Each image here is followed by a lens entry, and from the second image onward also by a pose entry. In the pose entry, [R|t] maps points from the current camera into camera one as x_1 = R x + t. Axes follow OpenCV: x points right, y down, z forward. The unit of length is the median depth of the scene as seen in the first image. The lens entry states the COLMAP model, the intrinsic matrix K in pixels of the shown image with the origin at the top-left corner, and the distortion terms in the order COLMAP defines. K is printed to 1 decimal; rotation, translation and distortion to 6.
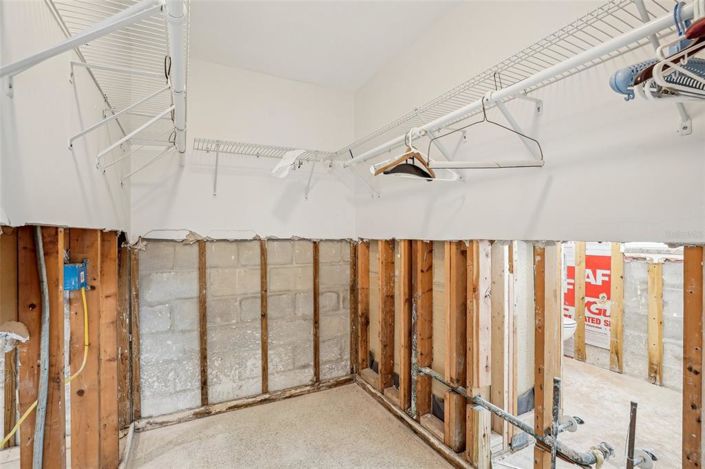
lens RADIAL K [[341.5, 0, 350.6], [0, 341.5, 234.2], [0, 0, 1]] dist [-0.004213, 0.004733]
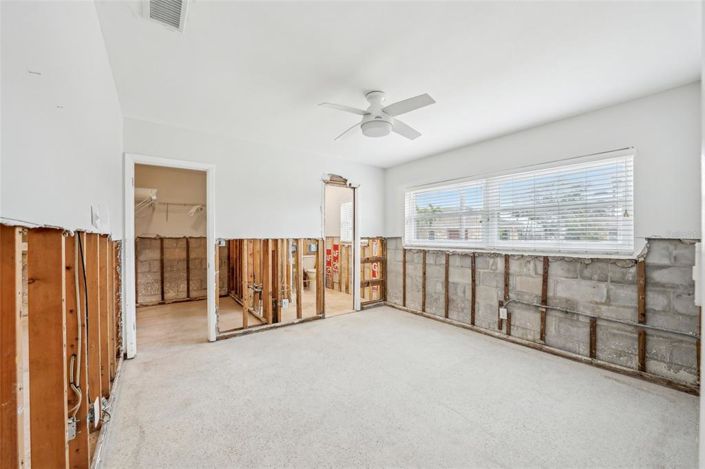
lens RADIAL K [[283.1, 0, 347.0], [0, 283.1, 235.6], [0, 0, 1]] dist [-0.020491, 0.000645]
pose [[0.994187, 0.000348, 0.107670, 0.670346], [0.000556, 0.999965, -0.008365, 0.017112], [-0.107669, 0.008376, 0.994152, -1.163963]]
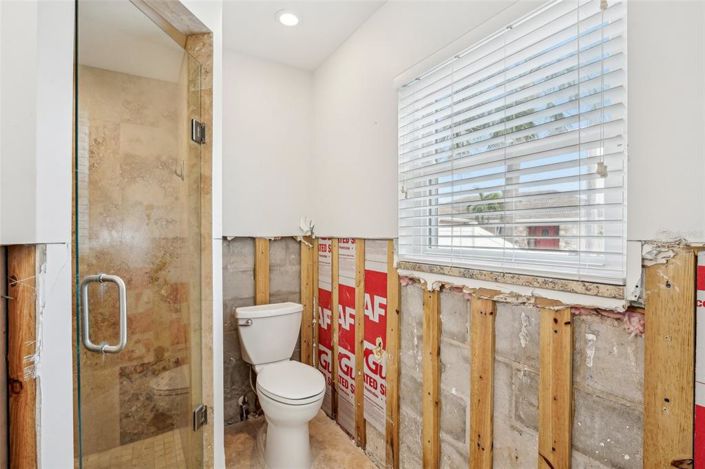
lens RADIAL K [[341.5, 0, 349.6], [0, 341.5, 234.5], [0, 0, 1]] dist [-0.004213, 0.004733]
pose [[0.999566, 0.002665, 0.029337, 0.758473], [-0.002736, 0.999993, 0.002396, -0.003036], [-0.029330, -0.002475, 0.999567, 0.475109]]
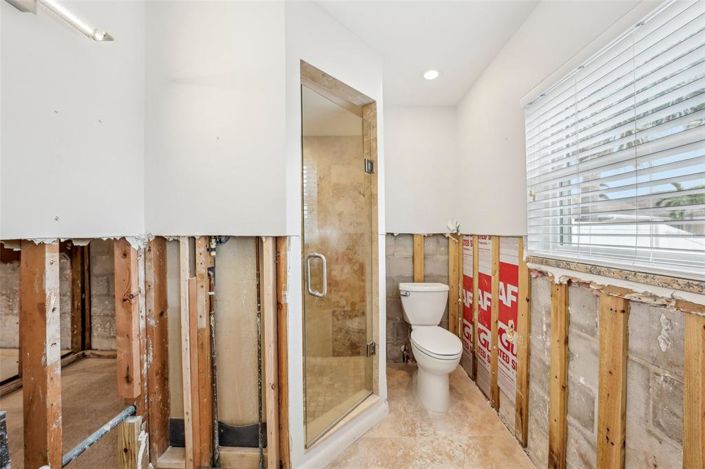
lens RADIAL K [[261.6, 0, 360.0], [0, 261.6, 232.5], [0, 0, 1]] dist [-0.001210, 0.001583]
pose [[0.875529, 0.009613, -0.483071, 0.819575], [-0.006810, 0.999948, 0.007555, -0.003471], [0.483118, -0.003325, 0.875549, 0.447130]]
